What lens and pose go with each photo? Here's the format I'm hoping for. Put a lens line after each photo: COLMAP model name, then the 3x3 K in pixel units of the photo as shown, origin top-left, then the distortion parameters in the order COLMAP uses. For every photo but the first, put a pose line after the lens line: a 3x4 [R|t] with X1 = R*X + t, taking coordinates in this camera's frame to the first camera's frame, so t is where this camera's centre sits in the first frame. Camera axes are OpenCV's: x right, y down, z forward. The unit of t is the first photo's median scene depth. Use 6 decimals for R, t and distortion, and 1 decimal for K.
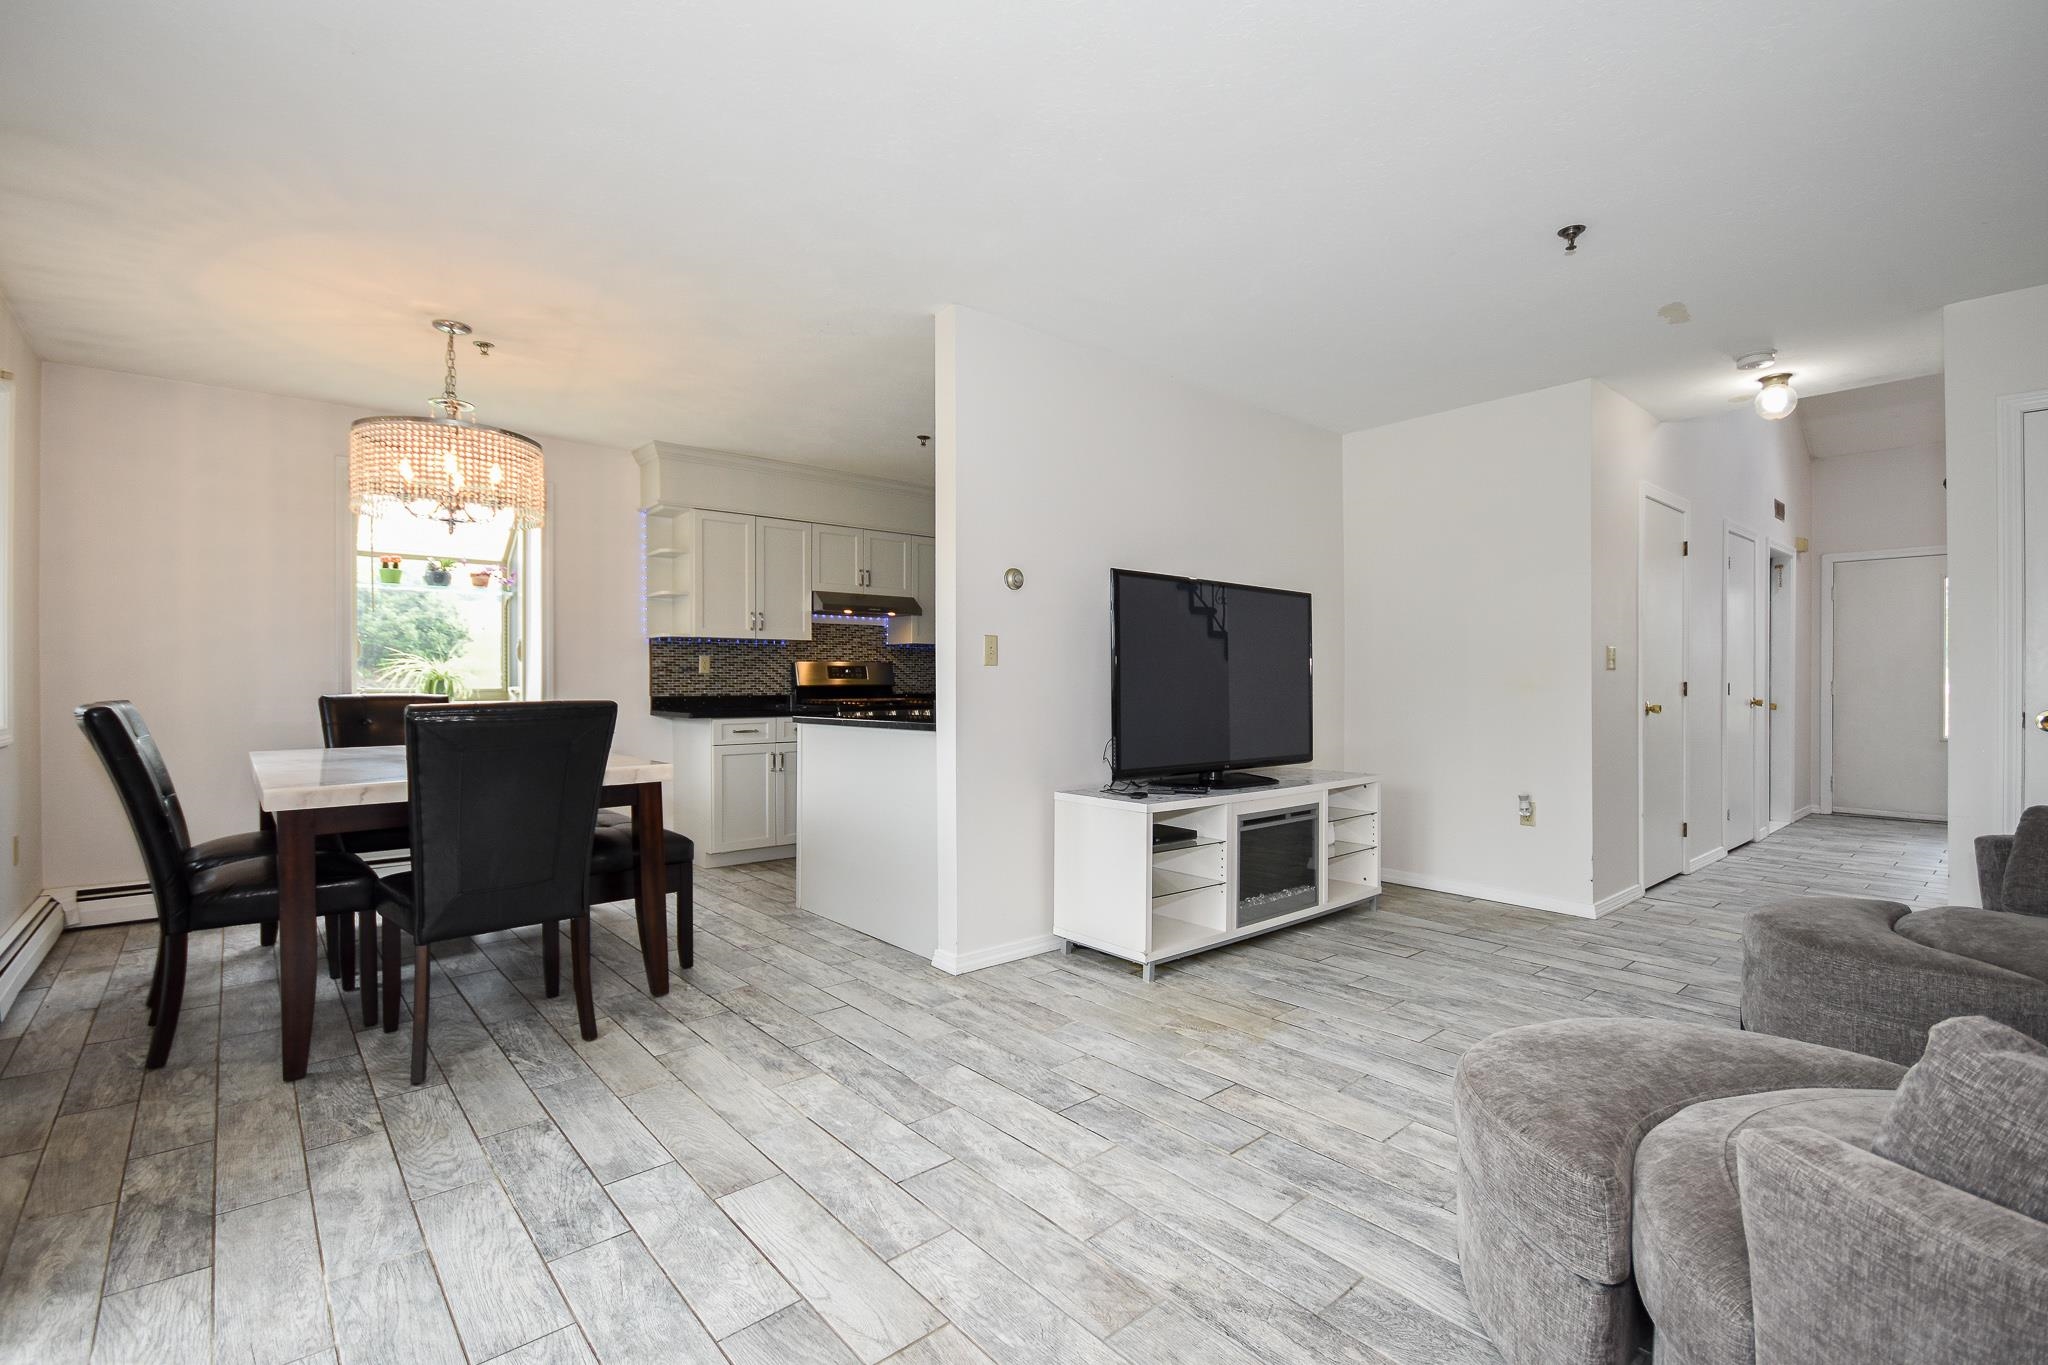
lens RADIAL K [[913.7, 0, 1027.6], [0, 913.7, 684.3], [0, 0, 1]] dist [0.012412, -0.012570]
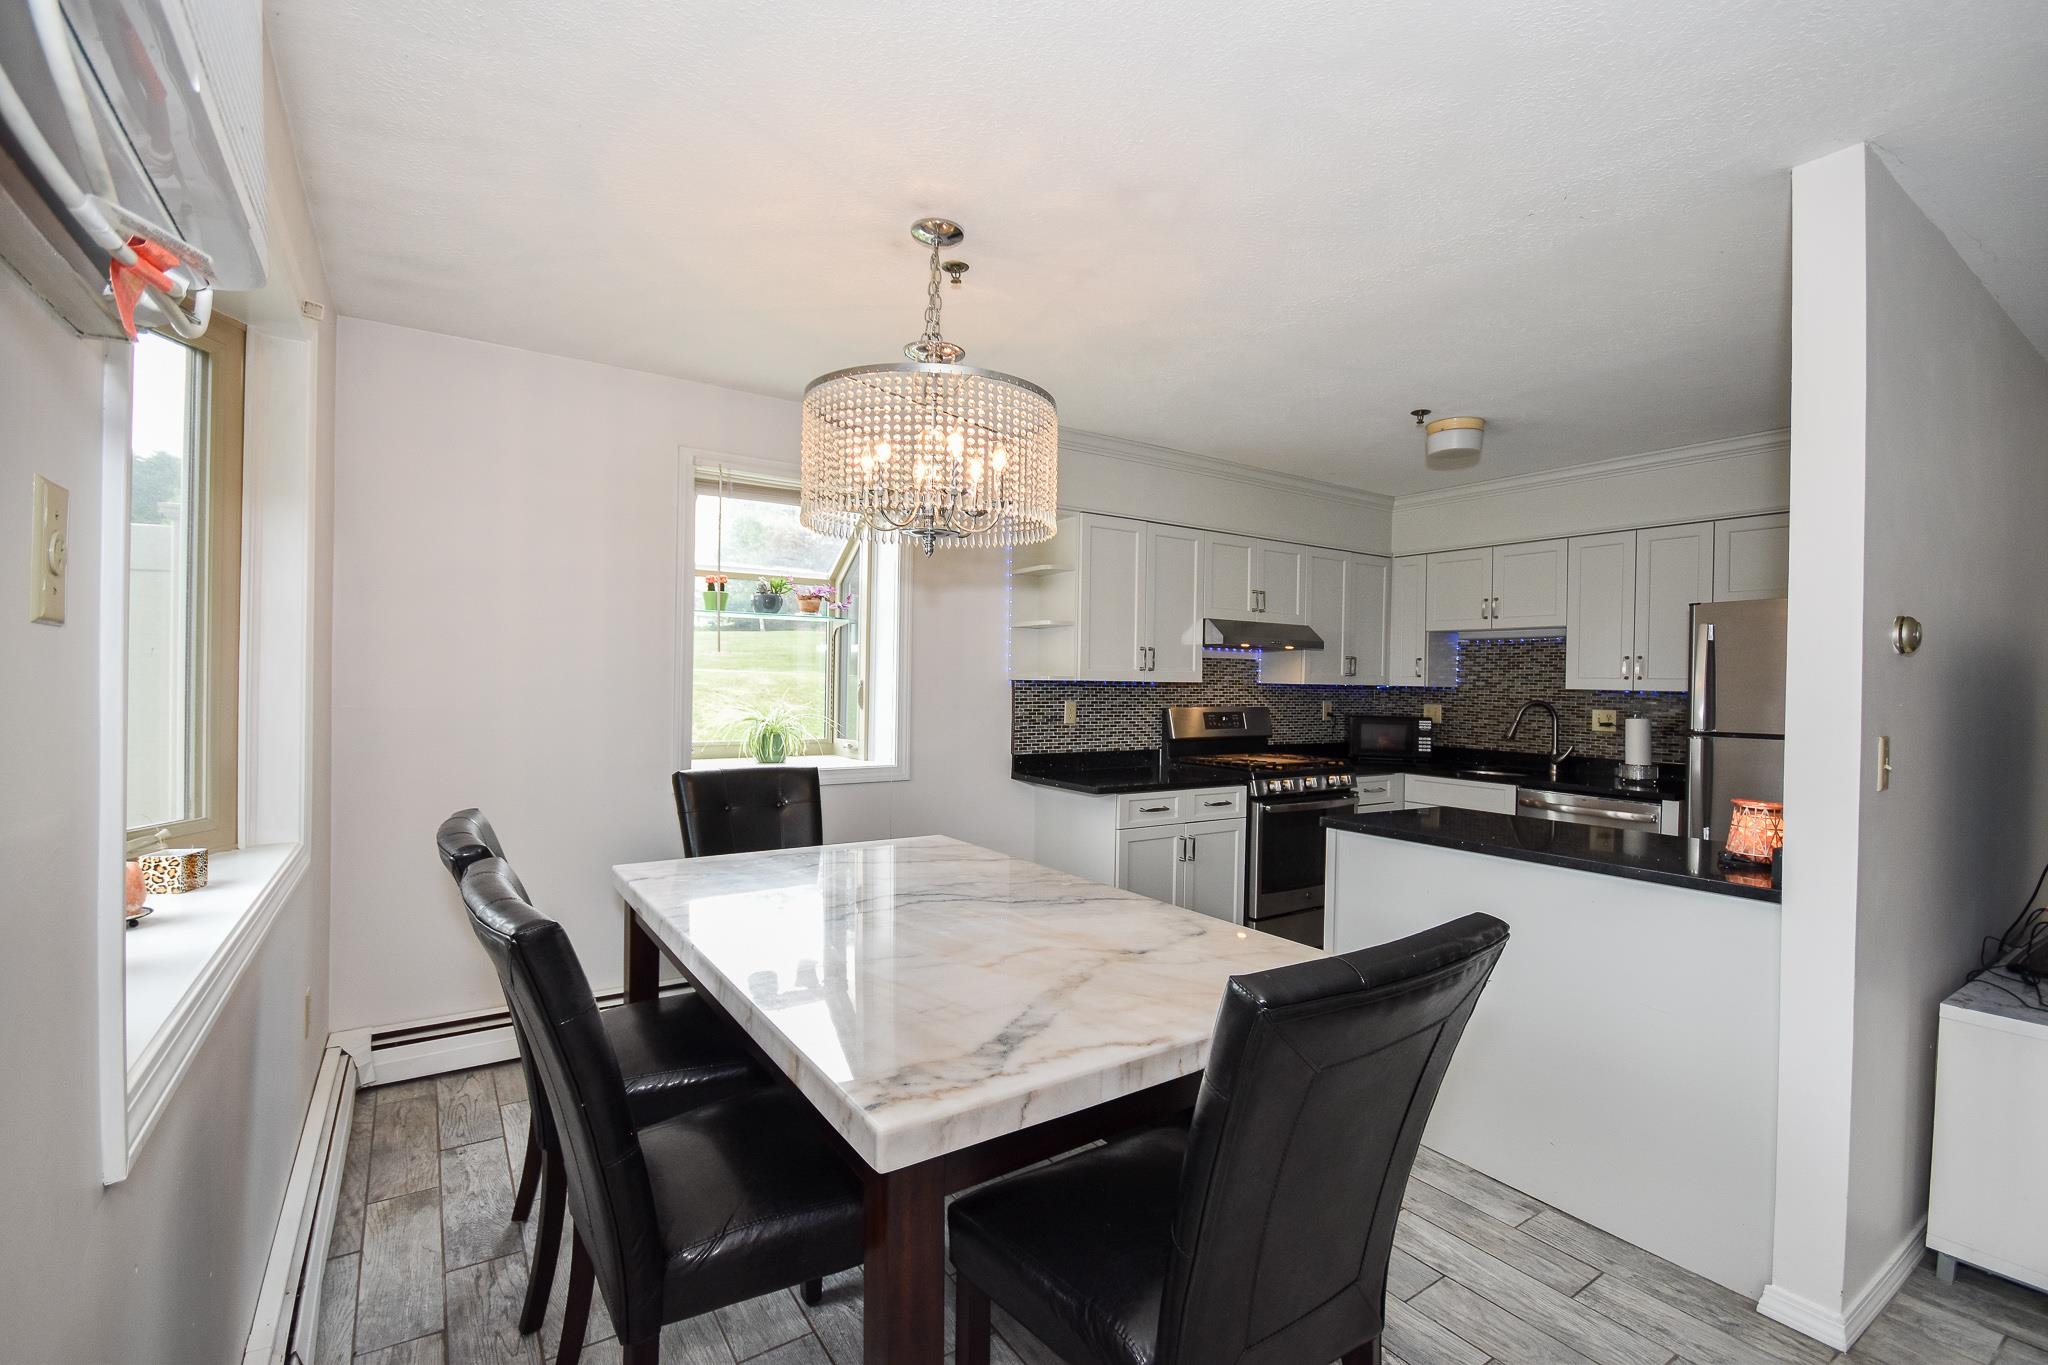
lens RADIAL K [[897.6, 0, 1027.6], [0, 897.6, 684.7], [0, 0, 1]] dist [0.010945, -0.012508]
pose [[0.992529, 0.017651, -0.120728, -0.312104], [-0.017580, 0.999844, 0.001654, -0.048175], [0.120739, 0.000481, 0.992684, 0.246518]]
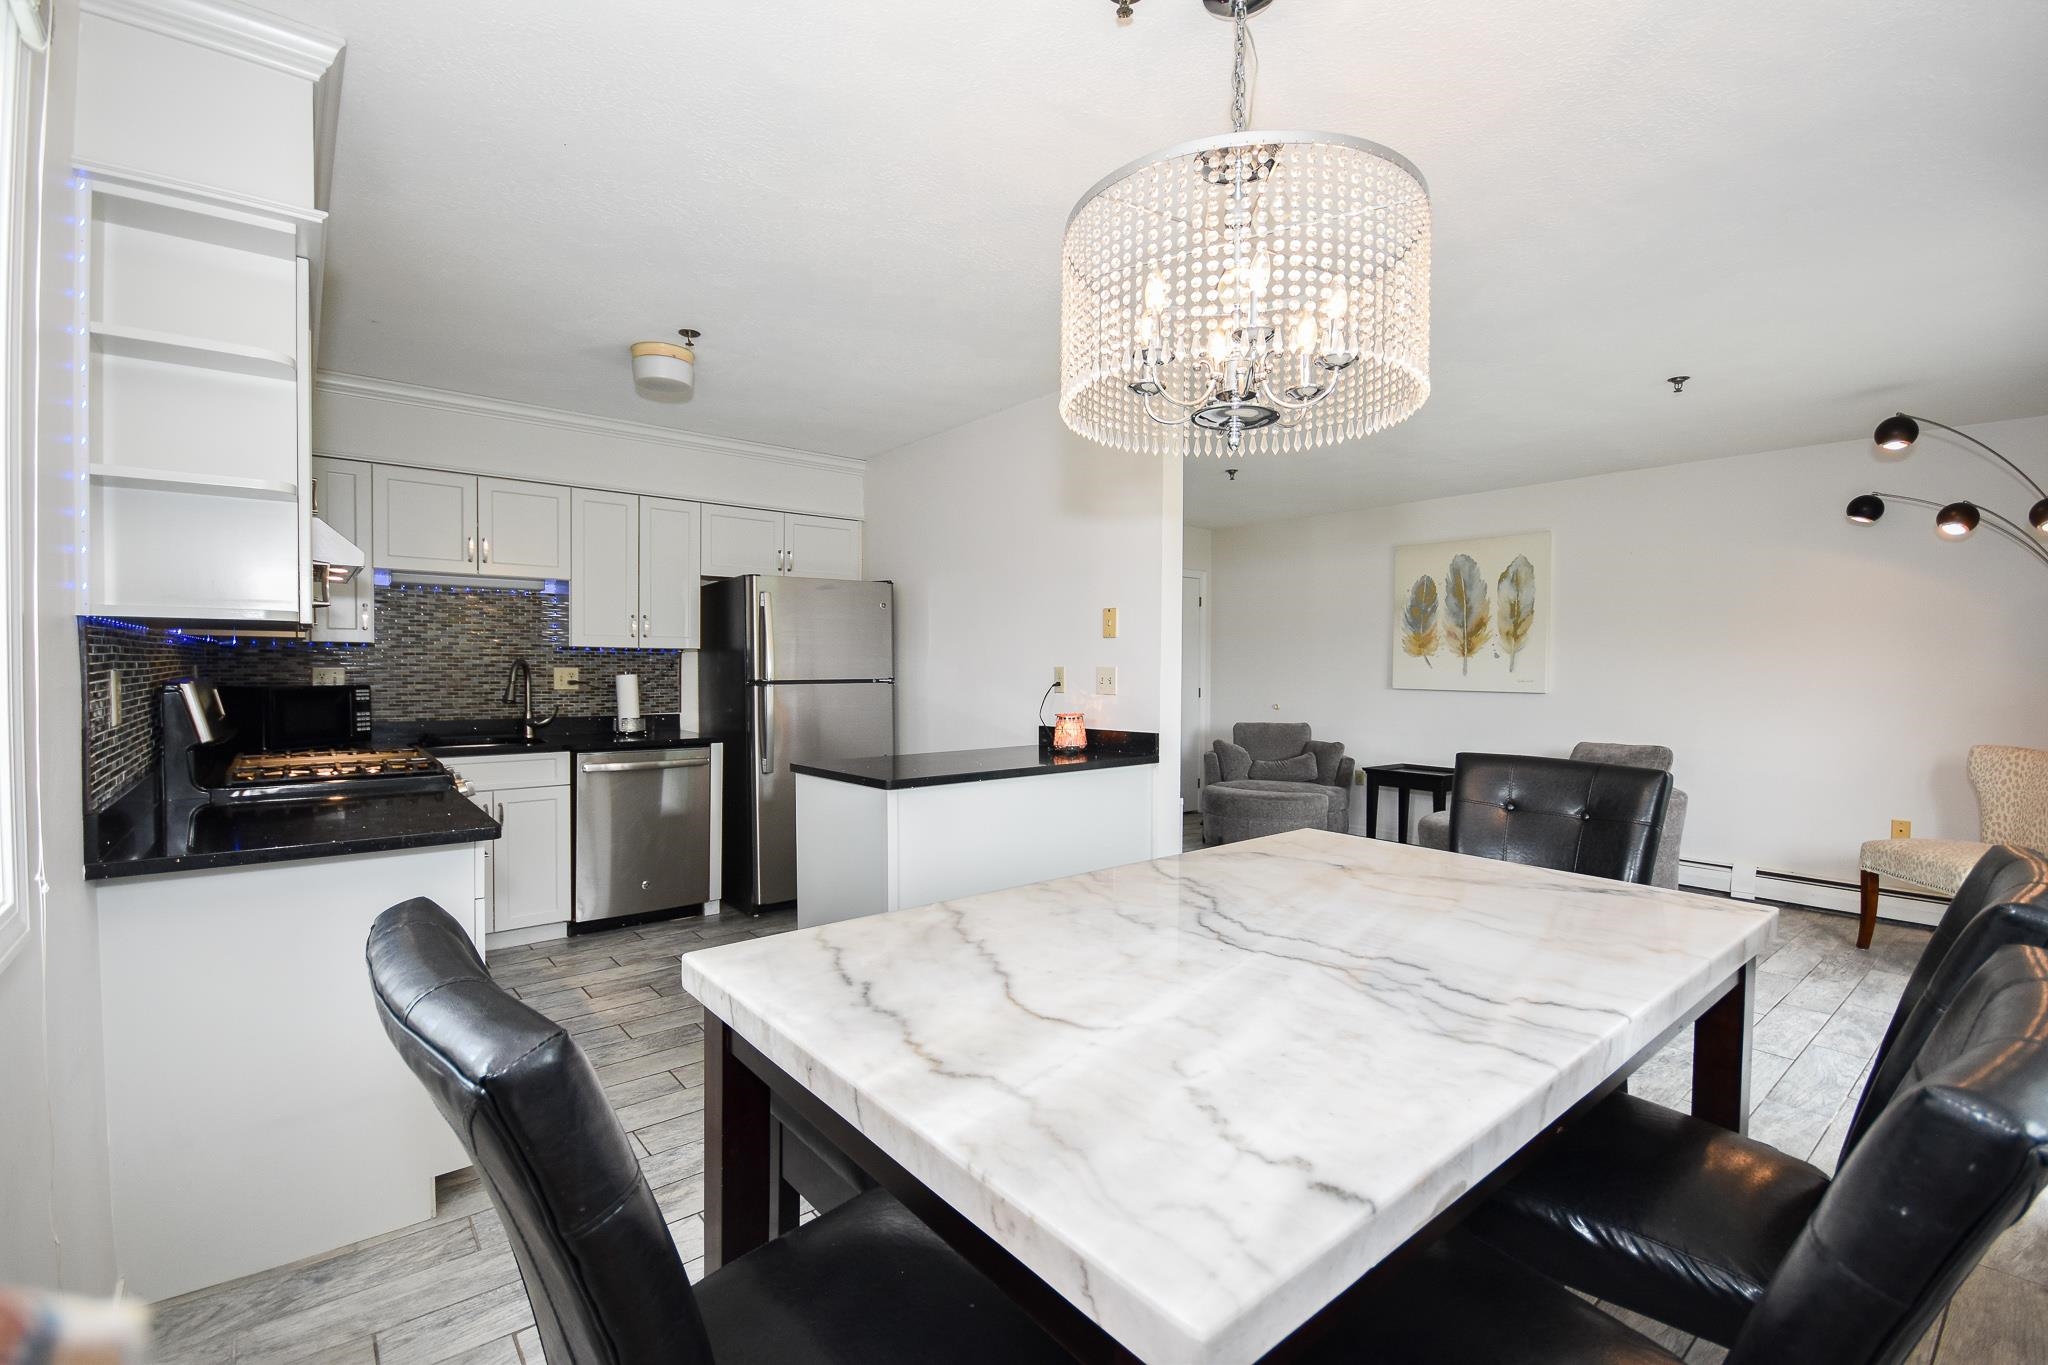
lens RADIAL K [[897.6, 0, 1027.6], [0, 897.6, 684.7], [0, 0, 1]] dist [0.010945, -0.012508]
pose [[0.024354, -0.020818, 0.999487, -0.696873], [-0.003063, 0.999777, 0.020898, -0.035655], [-0.999699, -0.003571, 0.024284, 0.703233]]
